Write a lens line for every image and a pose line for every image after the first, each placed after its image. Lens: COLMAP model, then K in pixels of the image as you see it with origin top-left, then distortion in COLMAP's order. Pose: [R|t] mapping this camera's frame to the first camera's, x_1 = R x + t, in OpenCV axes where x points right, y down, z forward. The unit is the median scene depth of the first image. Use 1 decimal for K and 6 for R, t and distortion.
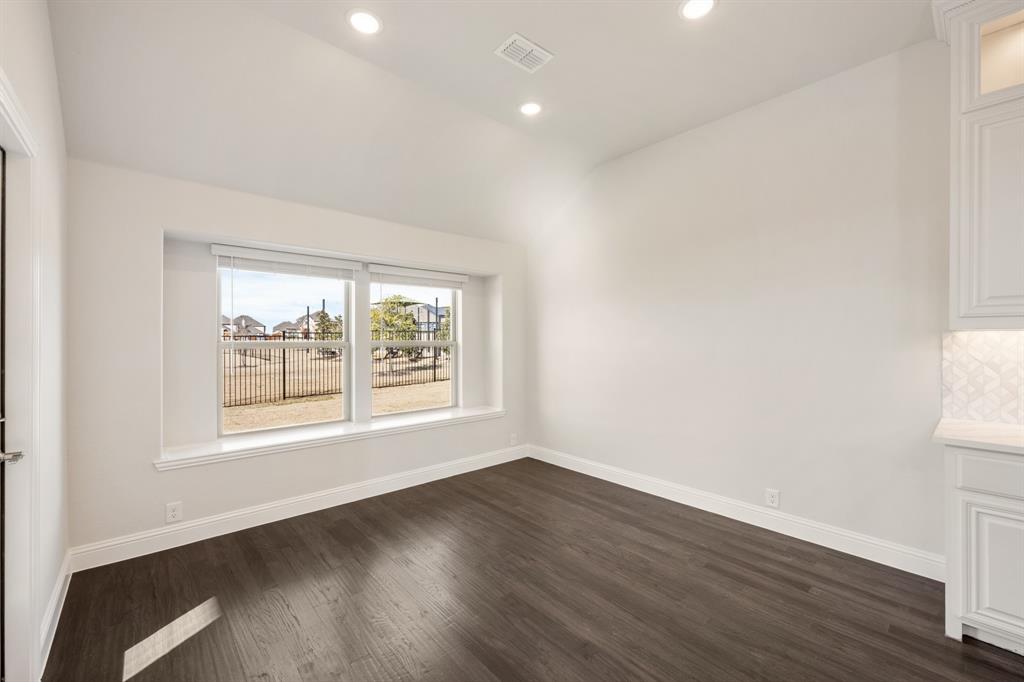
lens RADIAL K [[415.8, 0, 512.0], [0, 415.8, 341.0], [0, 0, 1]] dist [-0.000158, 0.000067]
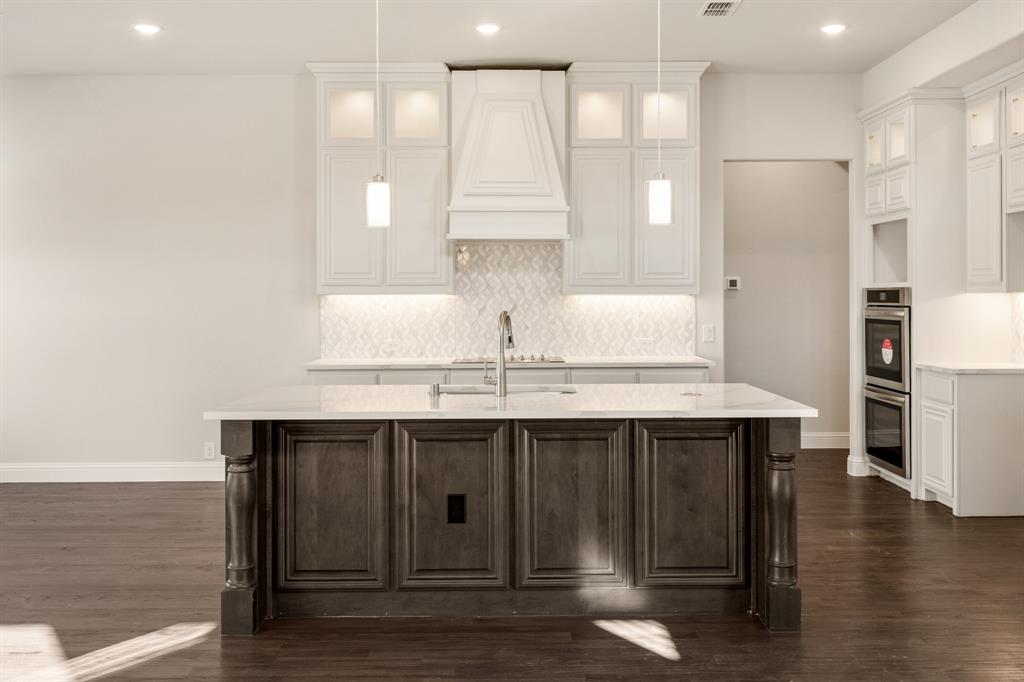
lens RADIAL K [[927.8, 0, 511.0], [0, 927.8, 293.2], [0, 0, 1]] dist [0.001194, -0.001555]
pose [[0.661242, -0.003309, 0.750166, -0.873866], [0.010085, 0.999939, -0.004478, -0.009329], [-0.750105, 0.010526, 0.661235, -1.561480]]
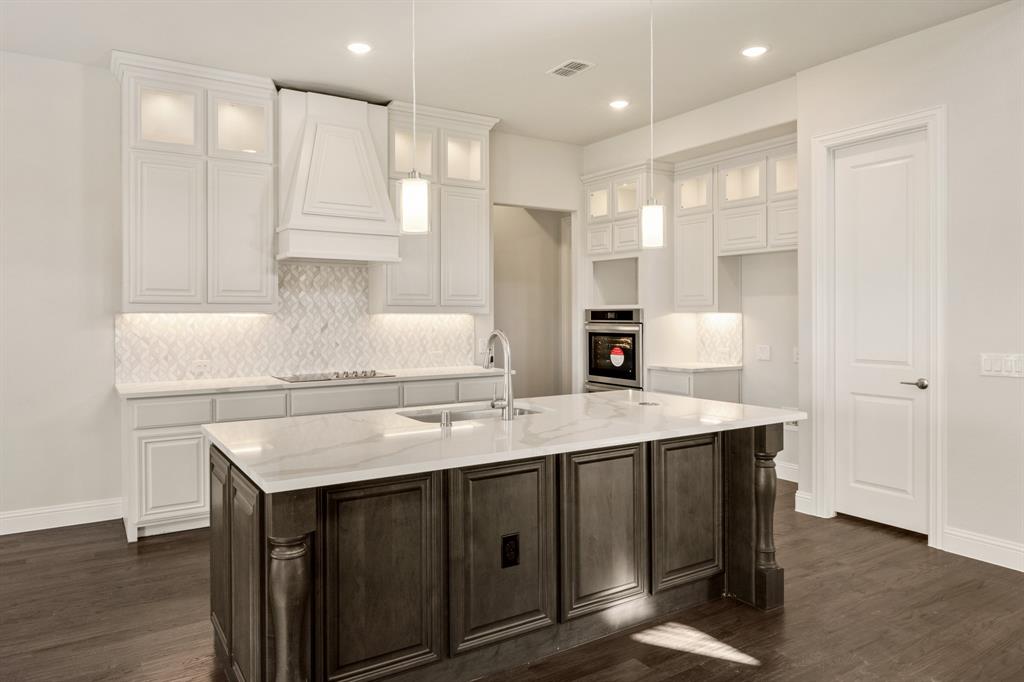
lens RADIAL K [[672.3, 0, 491.3], [0, 672.3, 315.0], [0, 0, 1]] dist [-0.003711, 0.000050]
pose [[0.178090, -0.004387, 0.984004, -0.754380], [0.008587, 0.999959, 0.002904, -0.015092], [-0.983977, 0.007933, 0.178120, -0.466806]]
